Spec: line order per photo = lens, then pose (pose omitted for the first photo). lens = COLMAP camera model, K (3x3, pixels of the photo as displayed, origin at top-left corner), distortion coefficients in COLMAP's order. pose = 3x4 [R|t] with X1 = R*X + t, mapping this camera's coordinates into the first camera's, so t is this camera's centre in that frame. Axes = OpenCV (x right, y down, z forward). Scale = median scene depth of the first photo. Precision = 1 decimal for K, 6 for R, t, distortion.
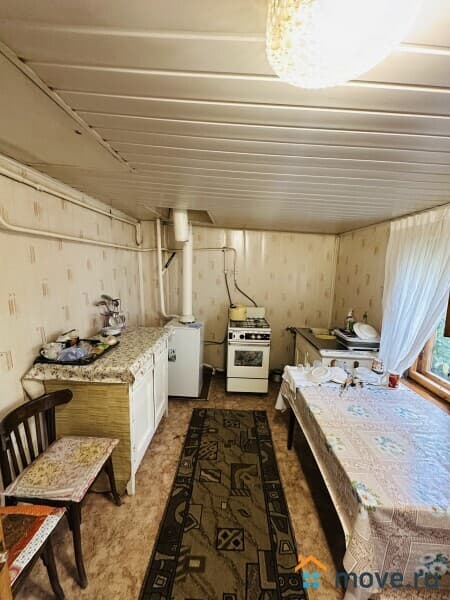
lens RADIAL K [[238.4, 0, 225.0], [0, 238.4, 300.0], [0, 0, 1]] dist [-0.002591, 0.000853]
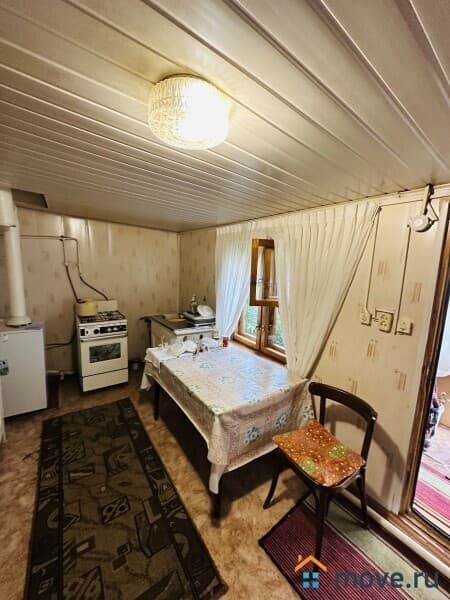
lens RADIAL K [[238.4, 0, 225.0], [0, 238.4, 300.0], [0, 0, 1]] dist [-0.002591, 0.000853]
pose [[0.803382, -0.080500, 0.589997, -0.086782], [0.062524, 0.996747, 0.050861, 0.012908], [-0.592172, -0.003972, 0.805802, -0.108664]]
